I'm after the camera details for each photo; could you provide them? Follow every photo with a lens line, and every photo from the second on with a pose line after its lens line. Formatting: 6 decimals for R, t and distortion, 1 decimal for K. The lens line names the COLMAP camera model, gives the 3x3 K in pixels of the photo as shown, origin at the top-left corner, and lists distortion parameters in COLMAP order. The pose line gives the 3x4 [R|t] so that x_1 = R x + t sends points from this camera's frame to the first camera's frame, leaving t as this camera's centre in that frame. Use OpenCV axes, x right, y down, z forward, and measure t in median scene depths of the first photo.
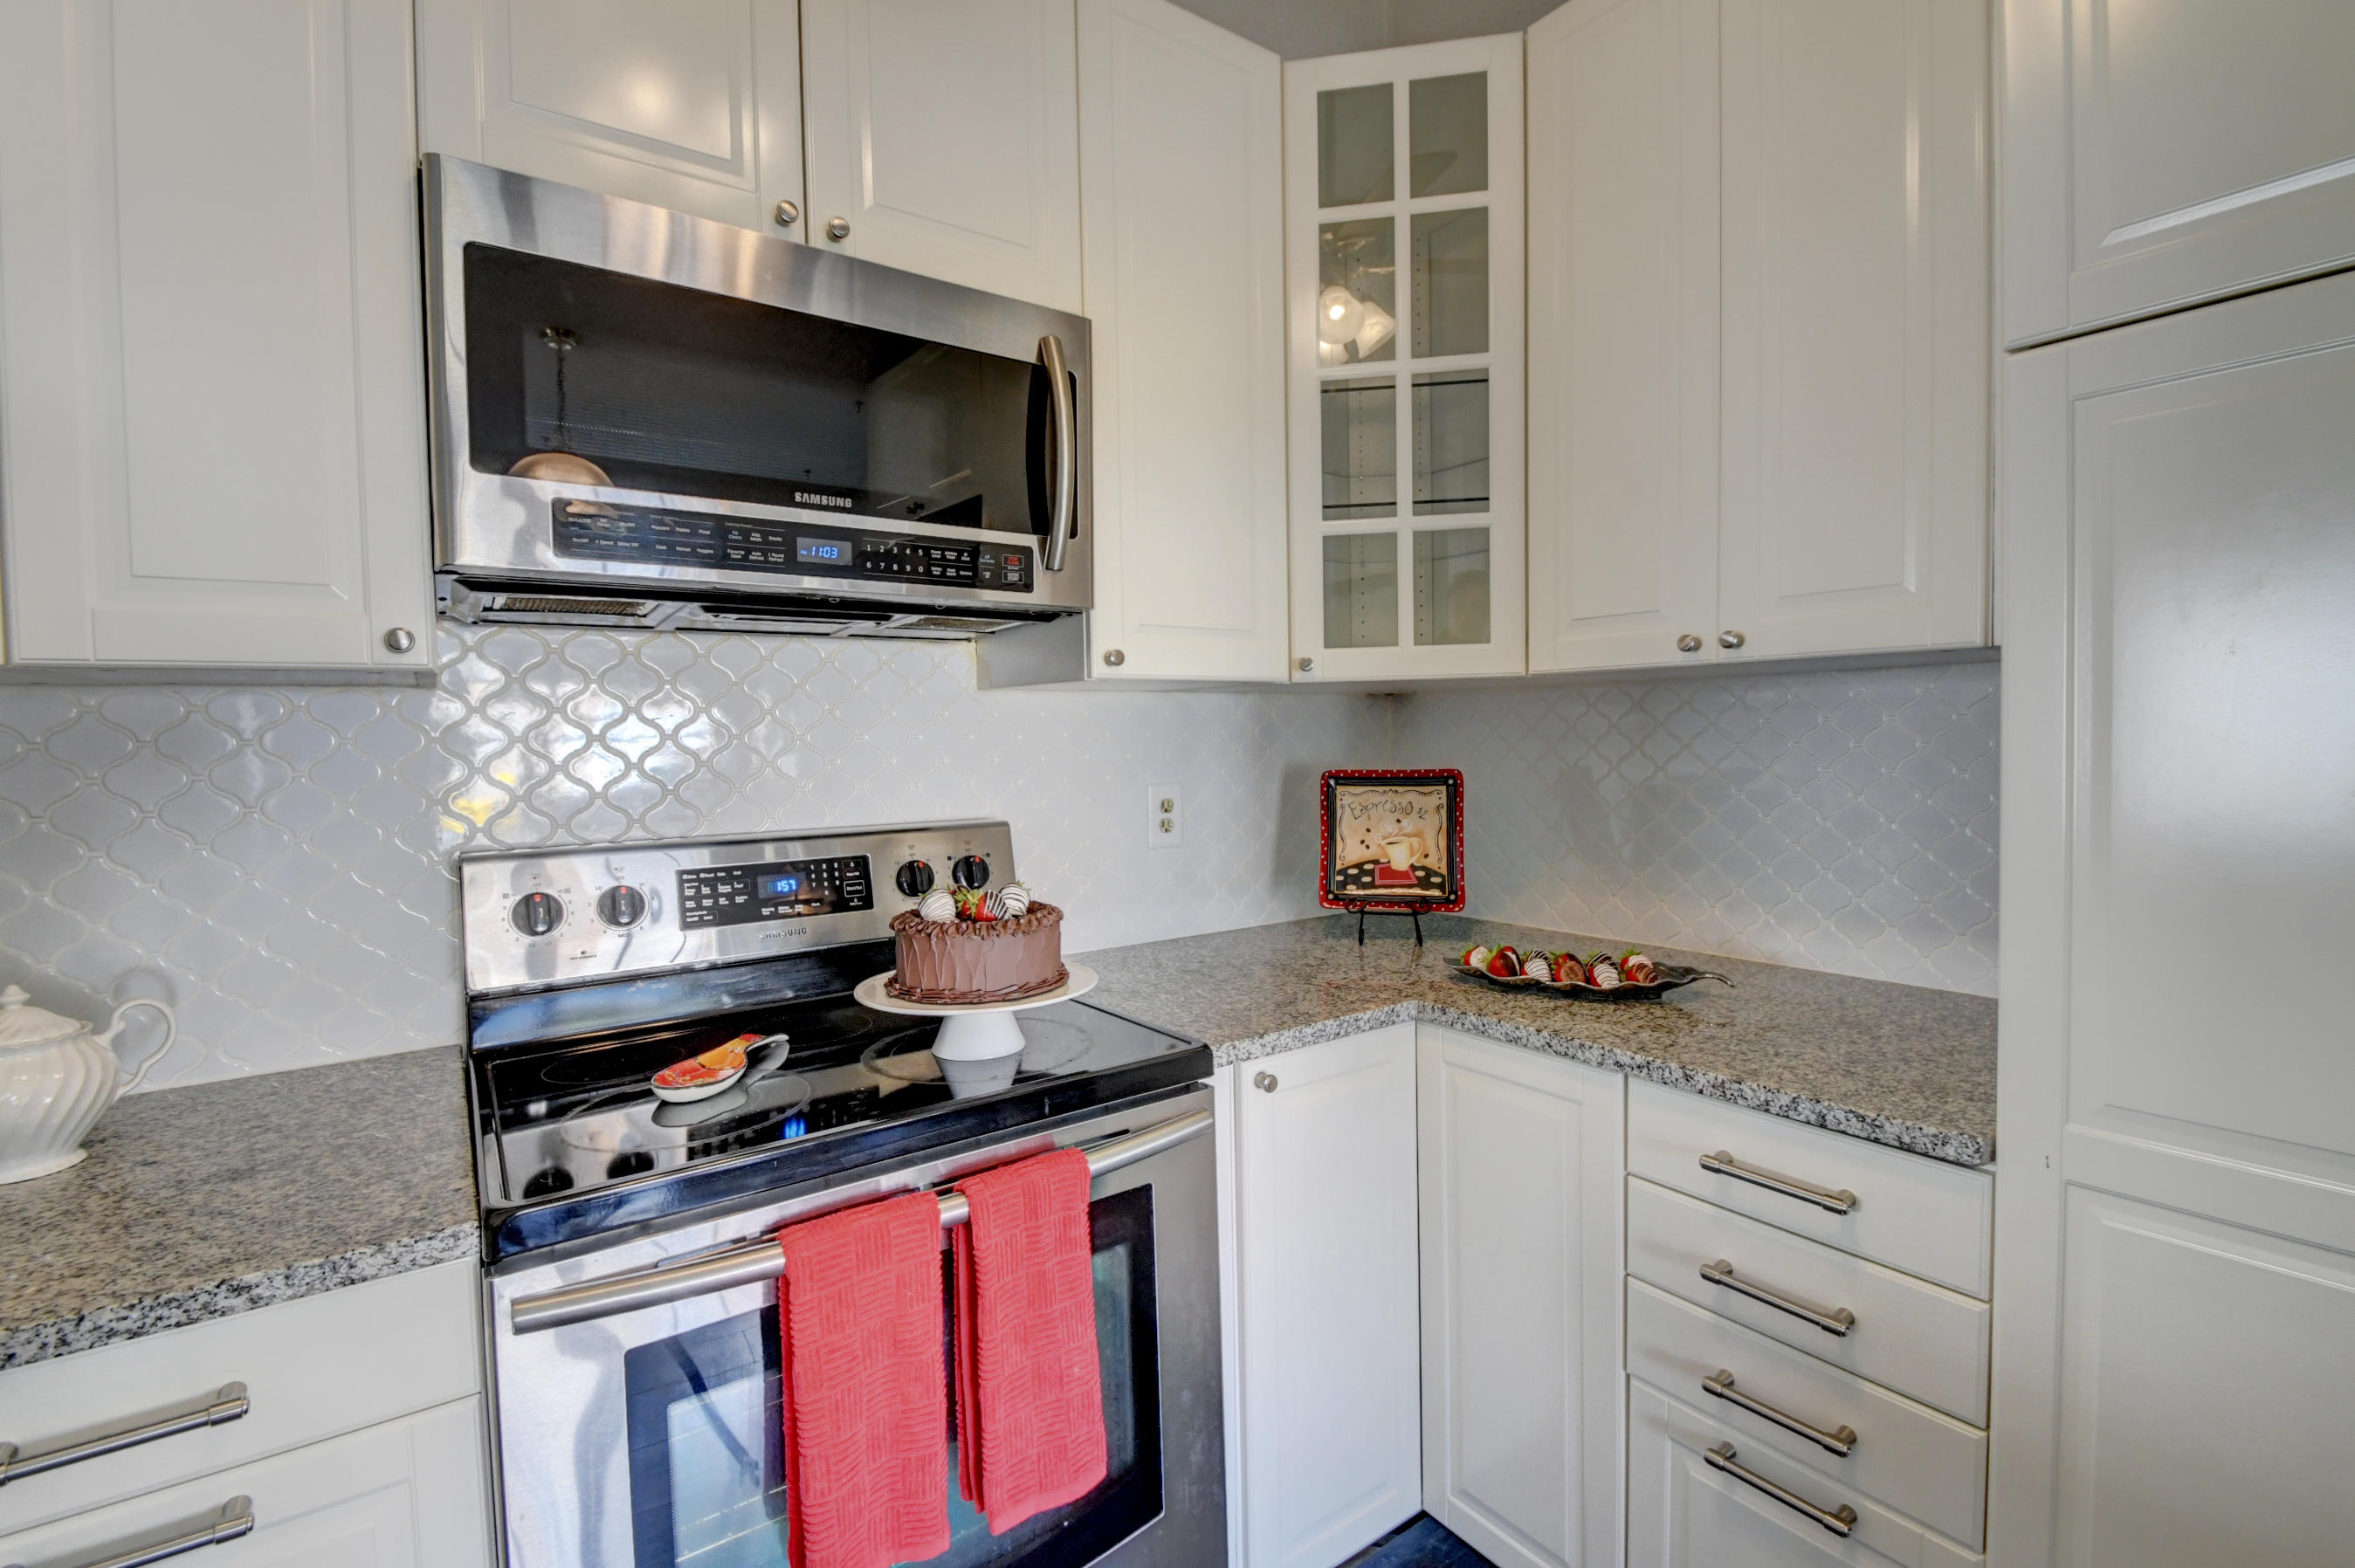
lens RADIAL K [[1032.3, 0, 1197.0], [0, 1032.3, 771.1], [0, 0, 1]] dist [0.010366, -0.013069]
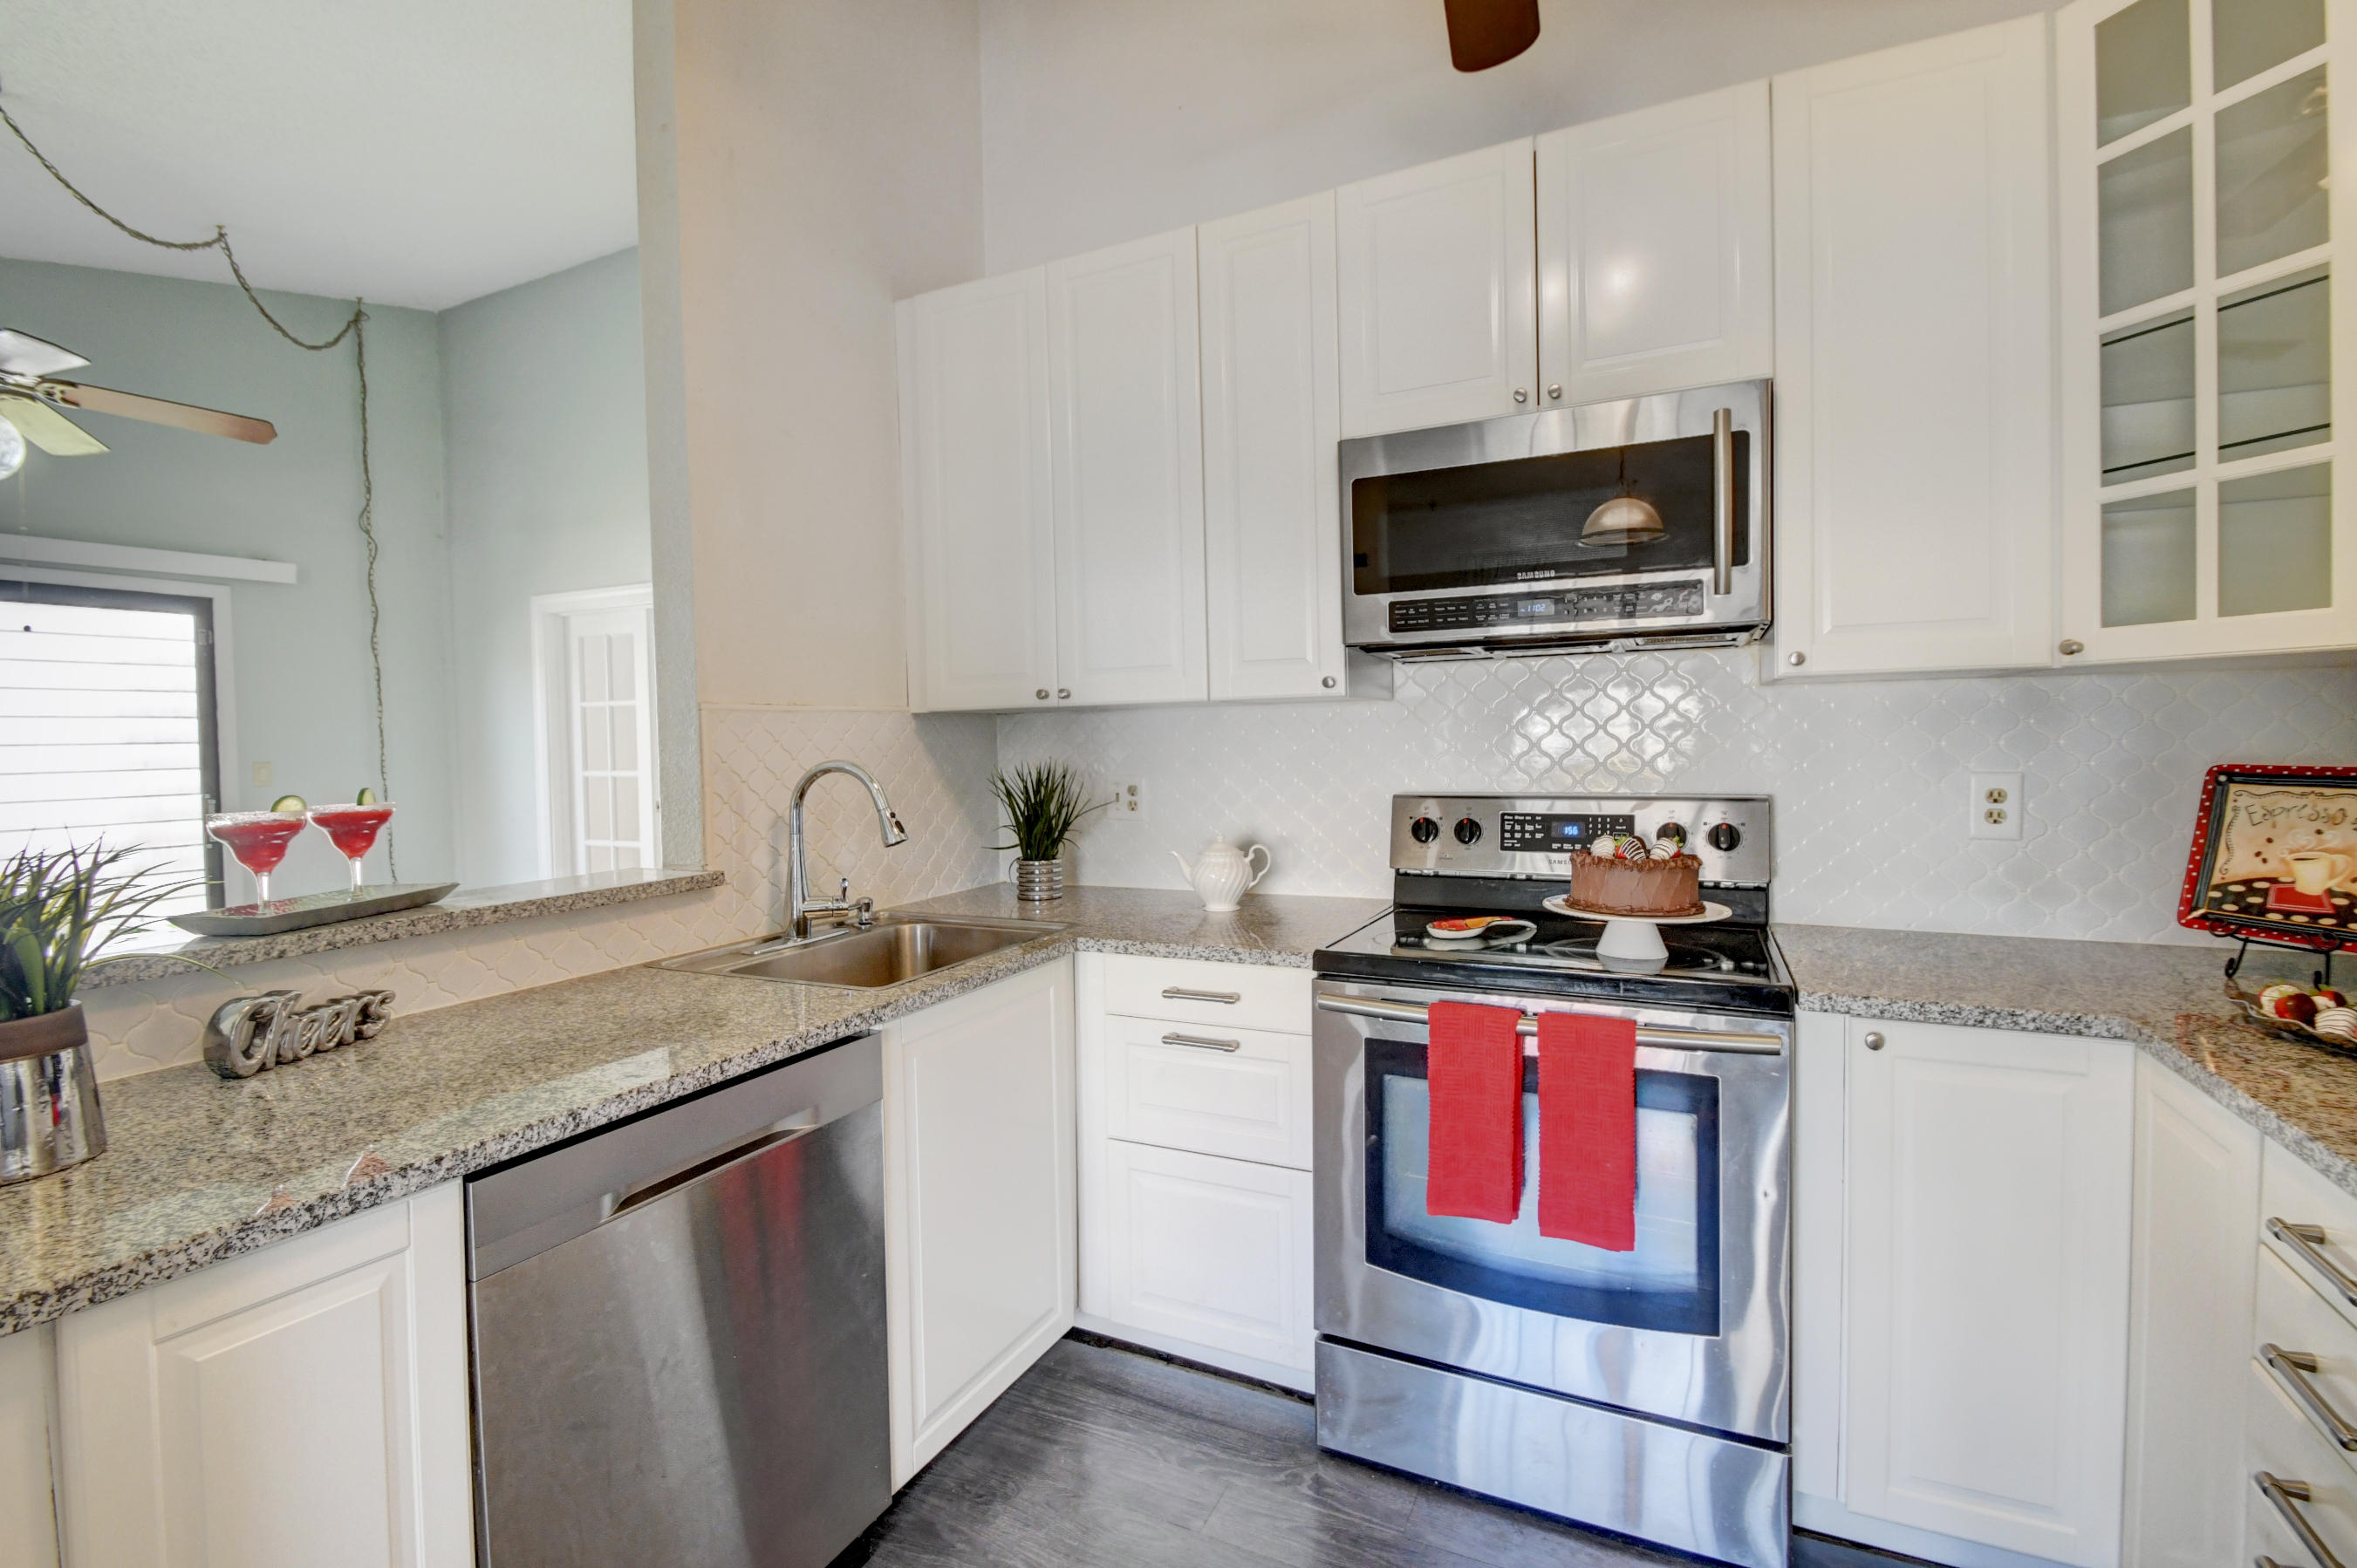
lens RADIAL K [[1029.6, 0, 1194.9], [0, 1029.6, 764.7], [0, 0, 1]] dist [0.002262, -0.010303]
pose [[0.479657, 0.031379, -0.876895, 0.588605], [-0.020701, 0.999487, 0.024442, -0.004483], [0.877212, 0.006428, 0.480060, -0.141913]]
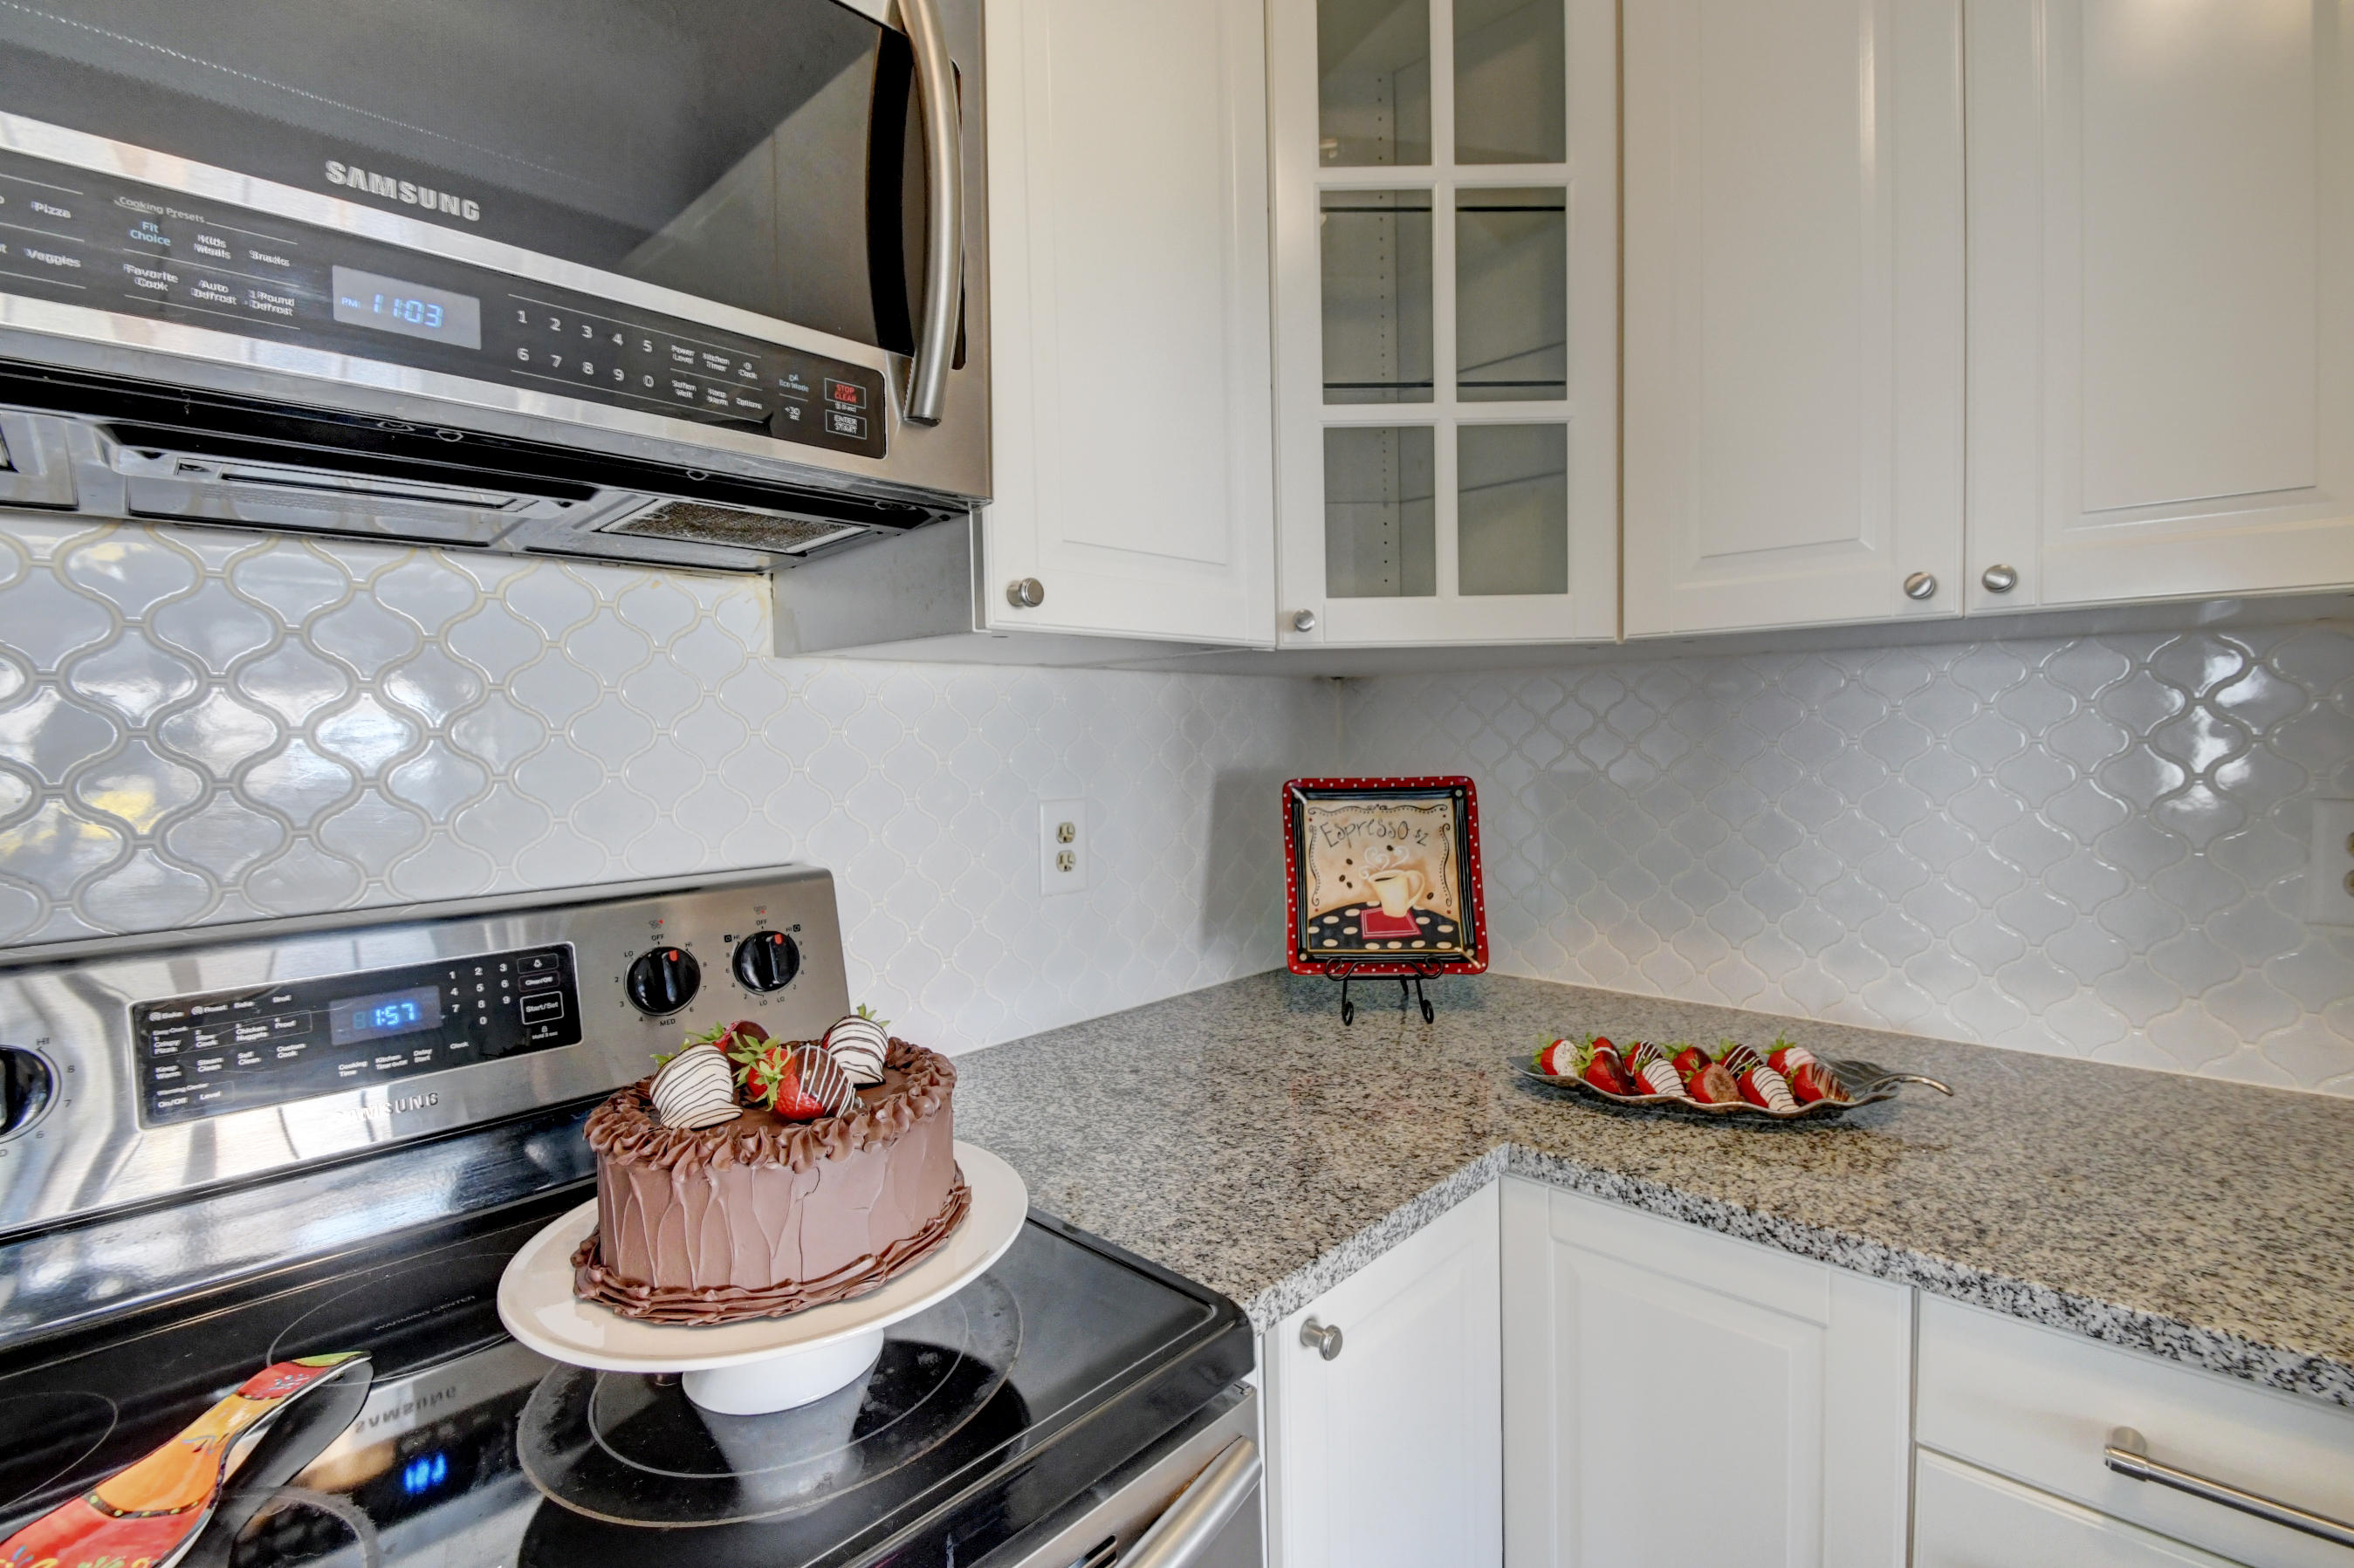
lens RADIAL K [[1031.8, 0, 1196.4], [0, 1031.8, 771.1], [0, 0, 1]] dist [0.010366, -0.013069]
pose [[0.983876, -0.009274, 0.178613, -0.086570], [0.009268, 0.999957, 0.000863, -0.009793], [-0.178613, 0.000806, 0.983919, 0.398964]]
